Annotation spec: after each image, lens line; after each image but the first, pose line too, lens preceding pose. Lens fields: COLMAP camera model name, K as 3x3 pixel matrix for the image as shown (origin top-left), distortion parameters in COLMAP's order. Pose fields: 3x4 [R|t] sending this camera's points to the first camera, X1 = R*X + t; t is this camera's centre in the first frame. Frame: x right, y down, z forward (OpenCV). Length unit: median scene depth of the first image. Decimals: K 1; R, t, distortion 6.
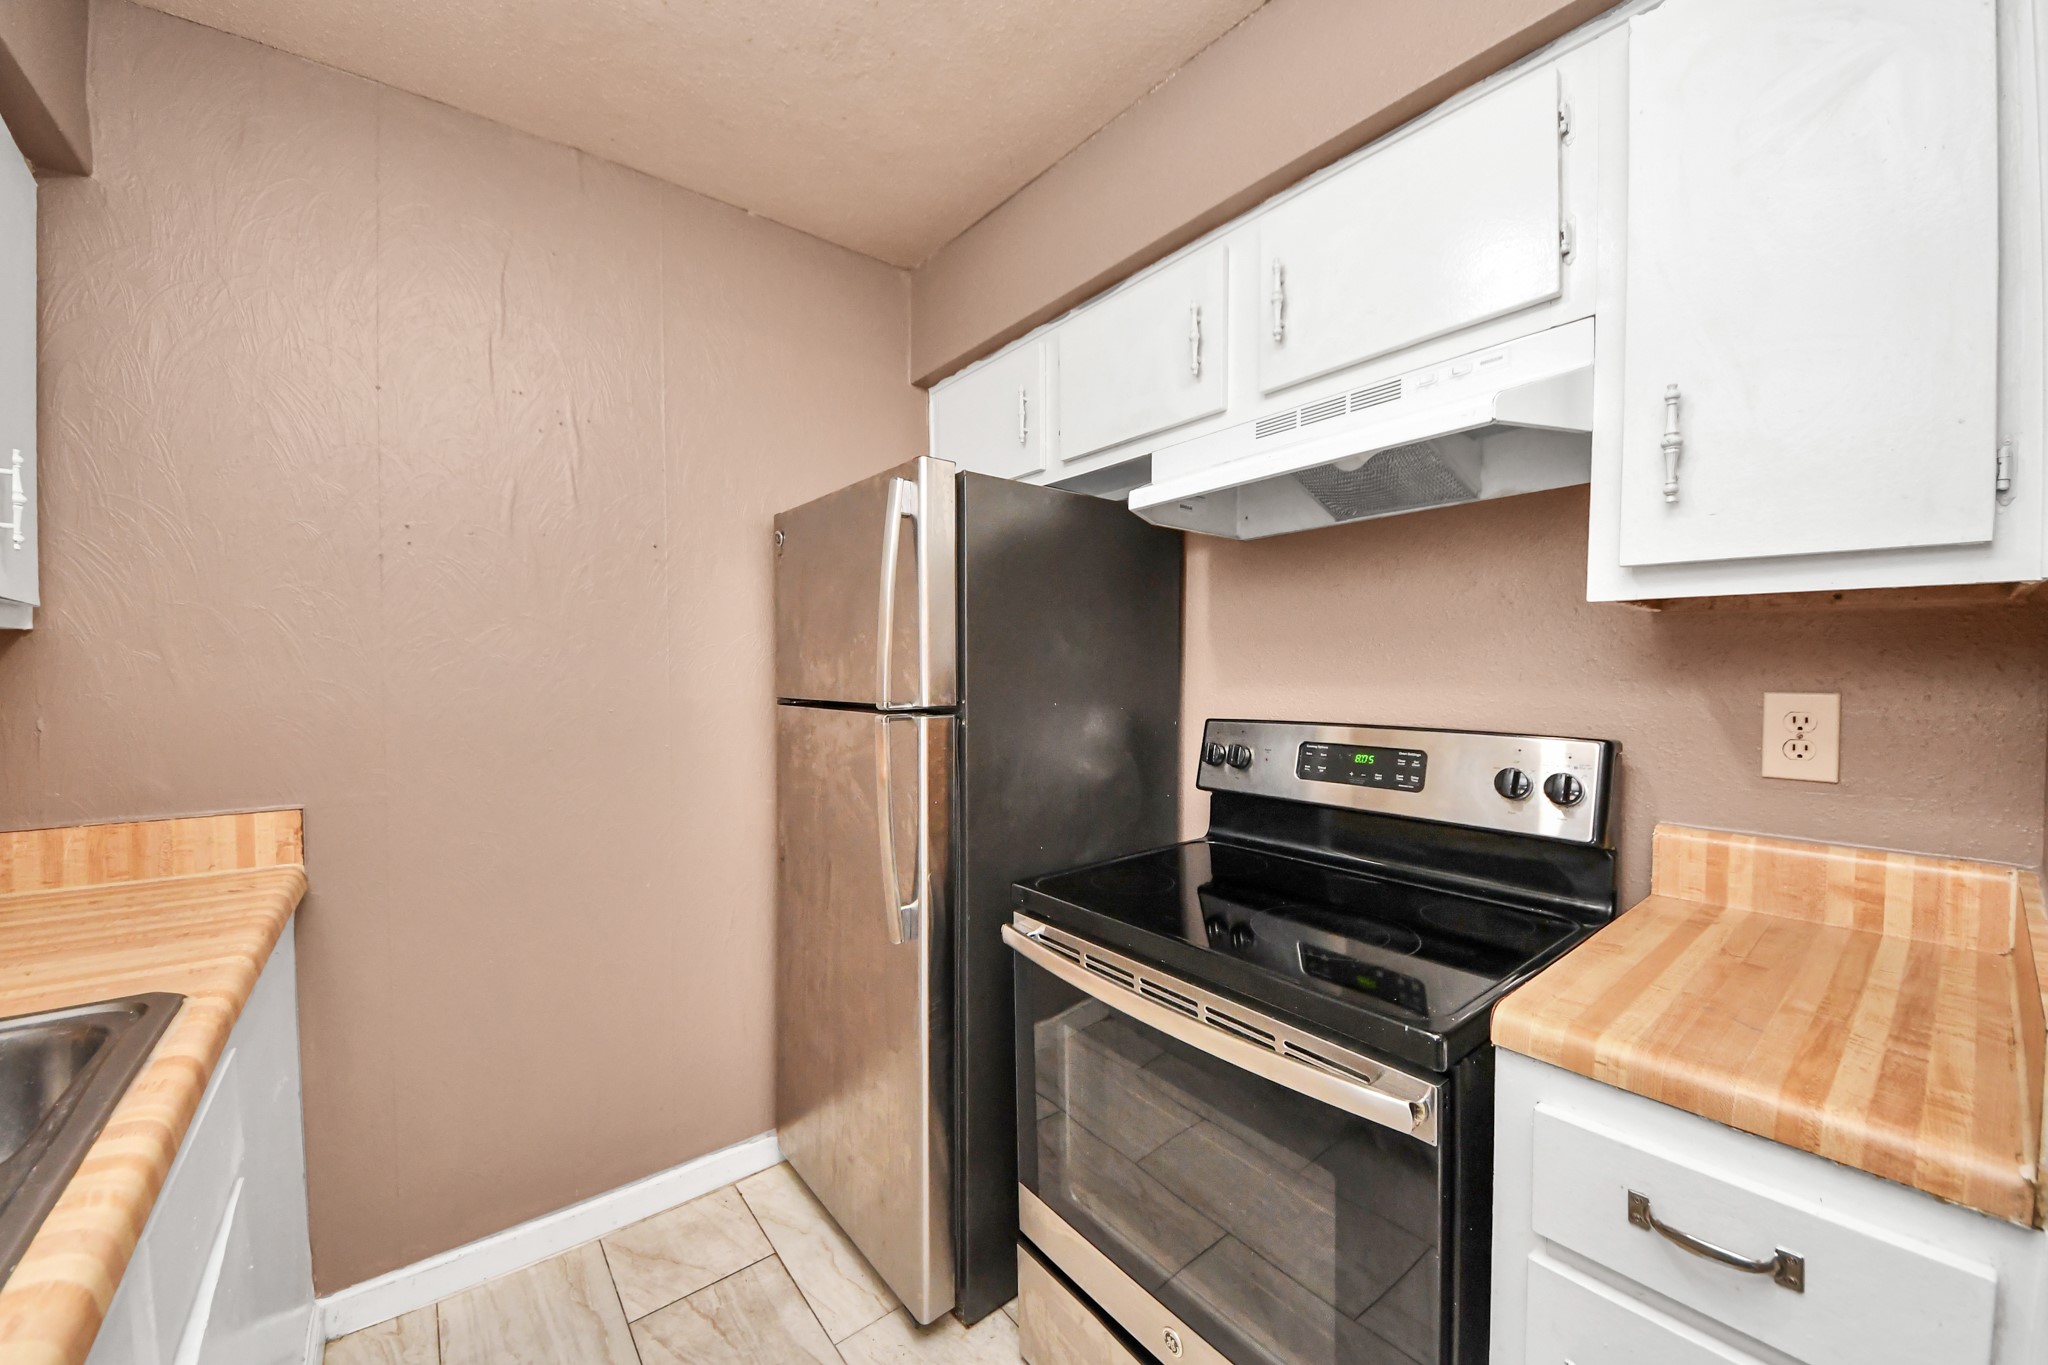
lens RADIAL K [[746.2, 0, 1017.4], [0, 746.2, 684.2], [0, 0, 1]] dist [0.037607, -0.026326]
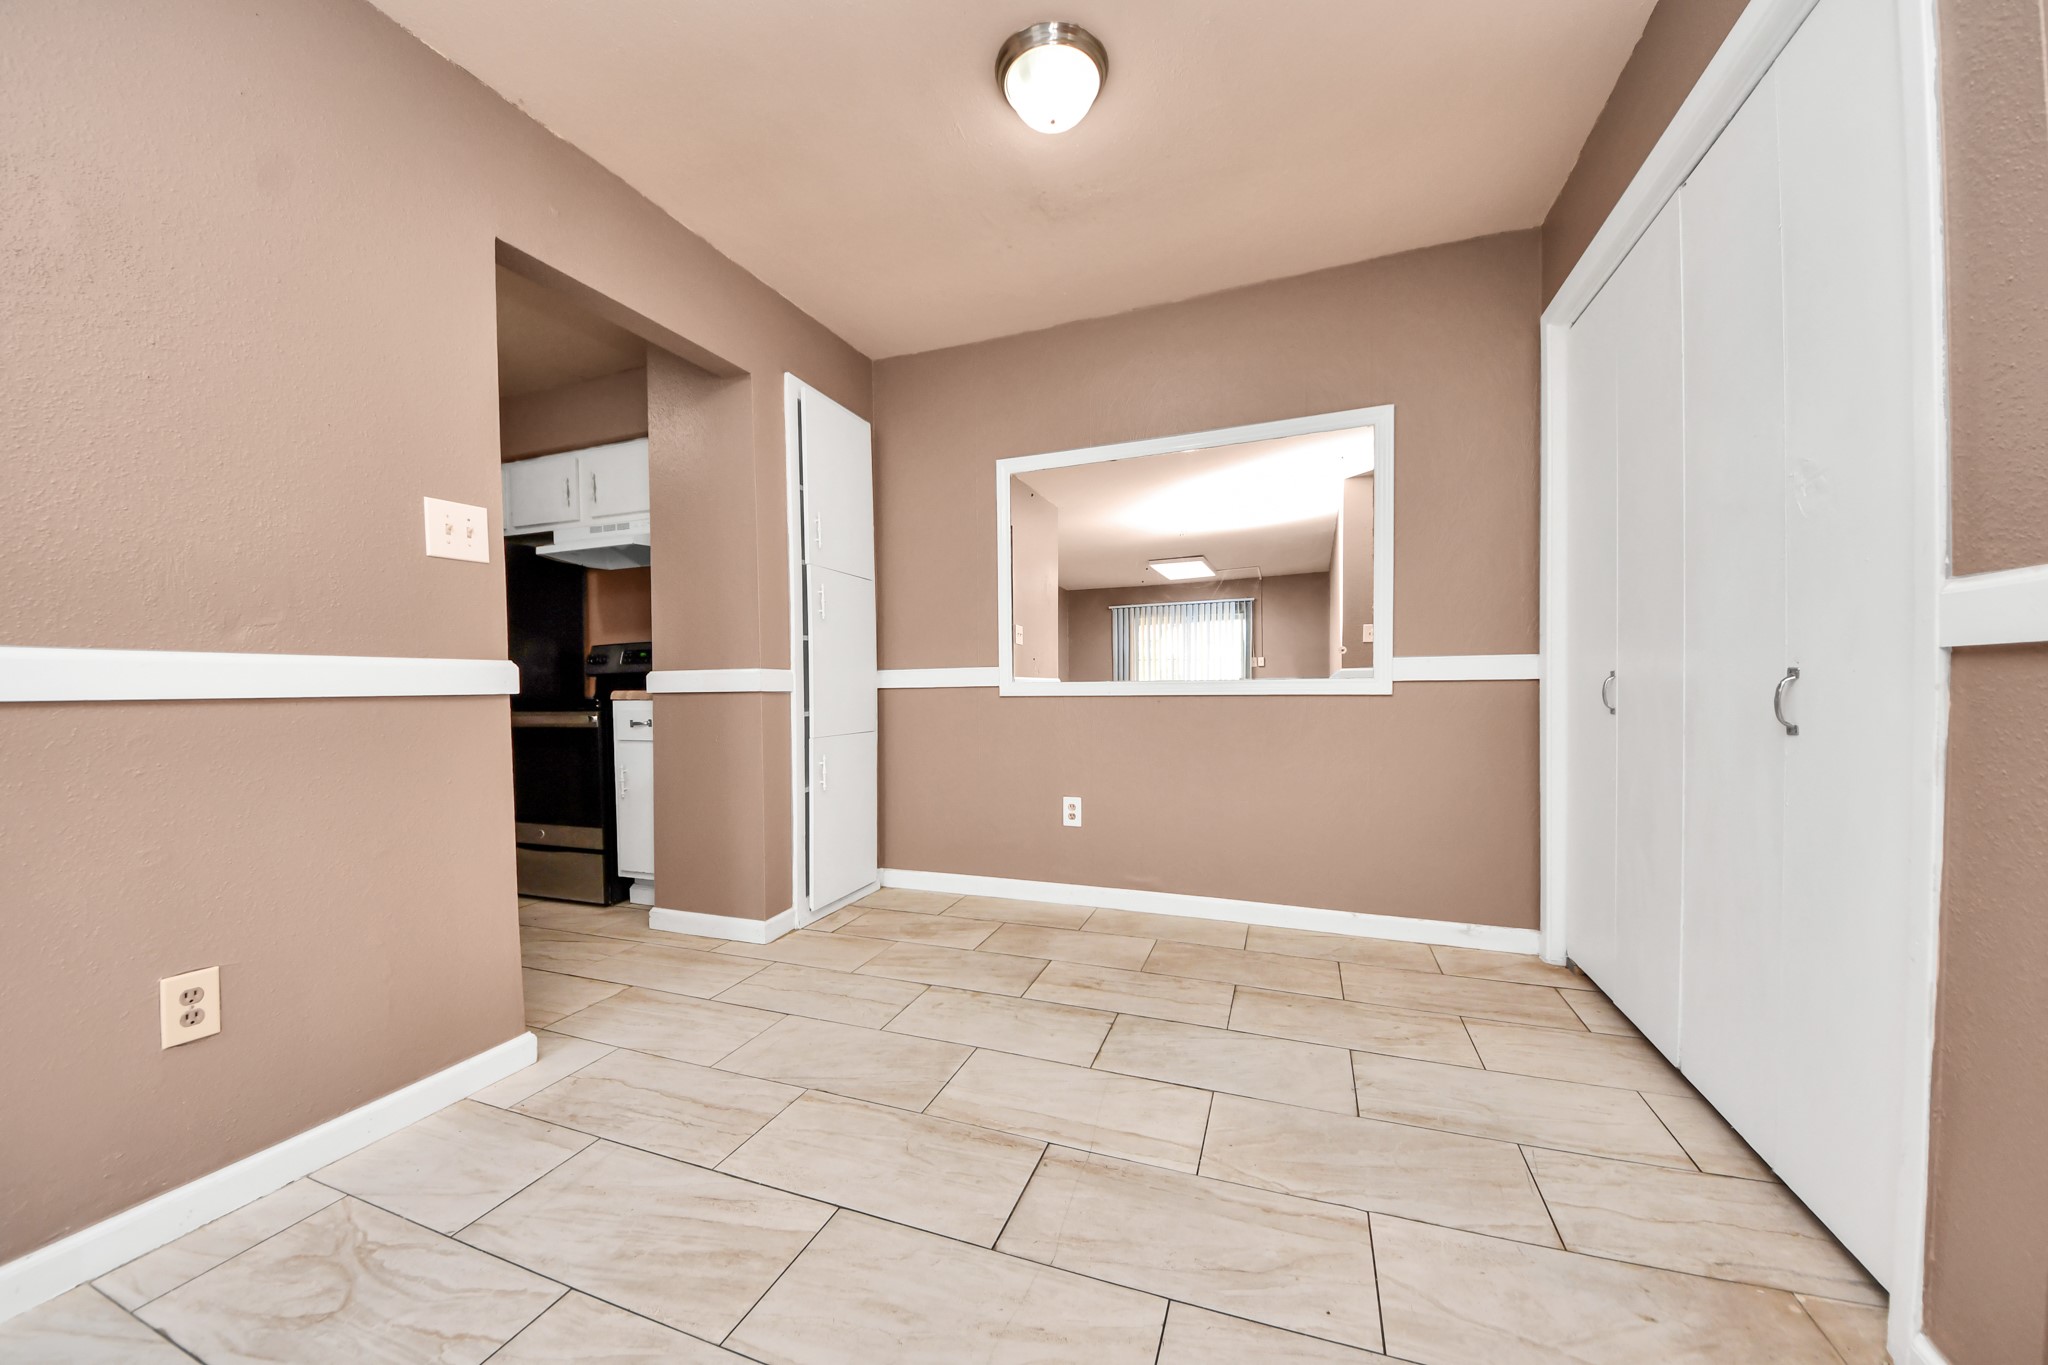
lens RADIAL K [[724.8, 0, 1025.8], [0, 724.8, 695.0], [0, 0, 1]] dist [0.050325, -0.030104]
pose [[0.860526, -0.014399, 0.509203, 0.309783], [0.020886, 0.999757, -0.007026, 0.301774], [-0.508978, 0.016682, 0.860618, -2.034177]]
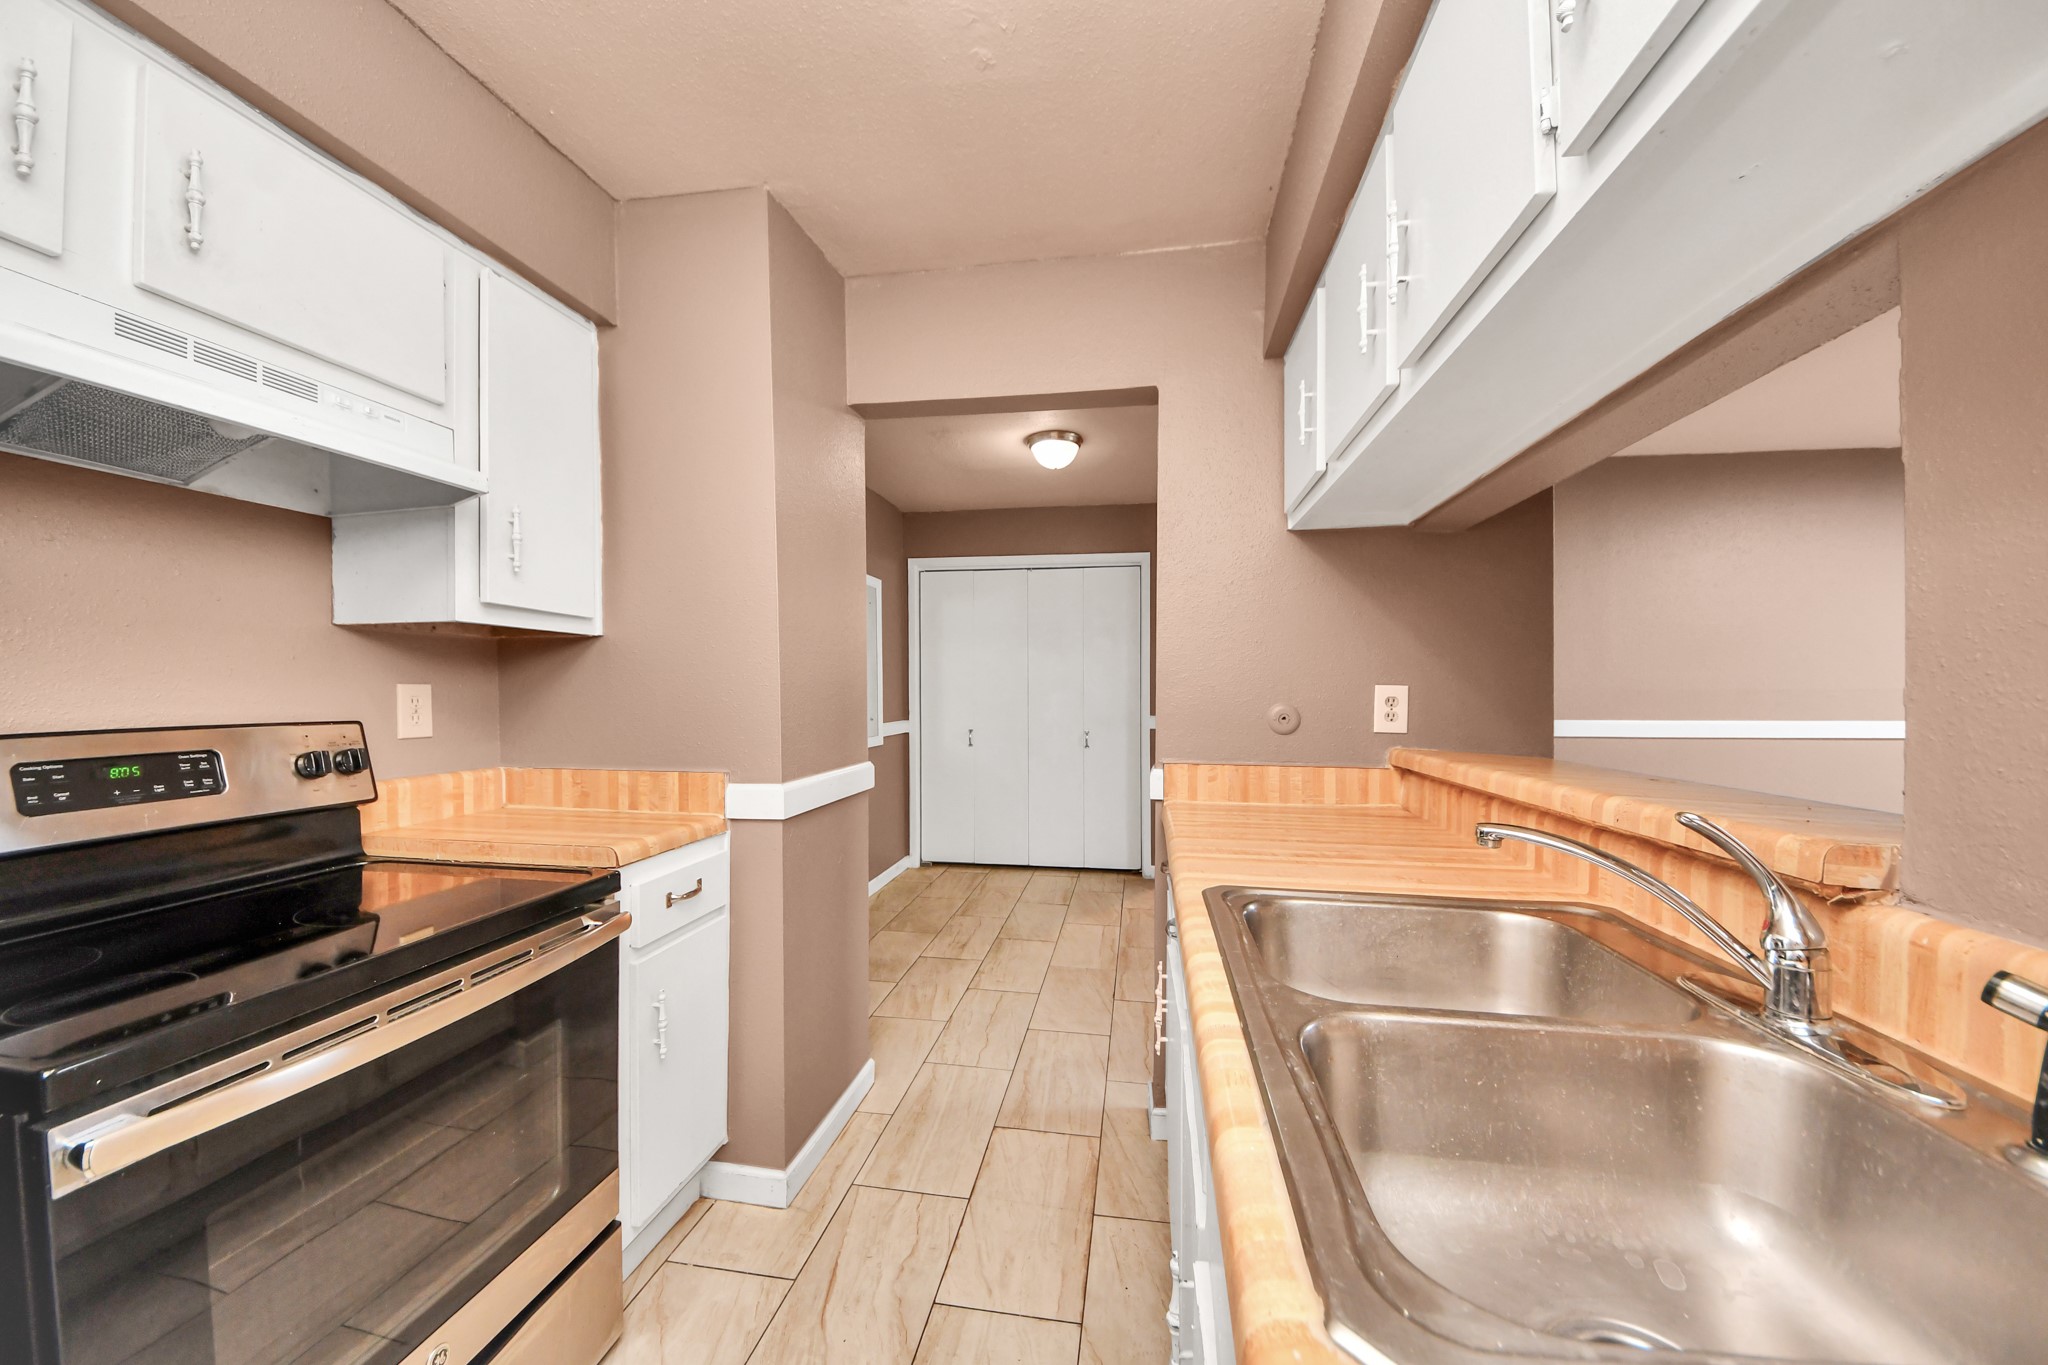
lens RADIAL K [[724.5, 0, 1022.5], [0, 724.5, 694.6], [0, 0, 1]] dist [0.036325, -0.023605]
pose [[-0.666955, 0.000567, 0.745098, -0.772203], [0.025276, 0.999441, 0.021865, 0.024966], [-0.744669, 0.033416, -0.666597, 0.822262]]
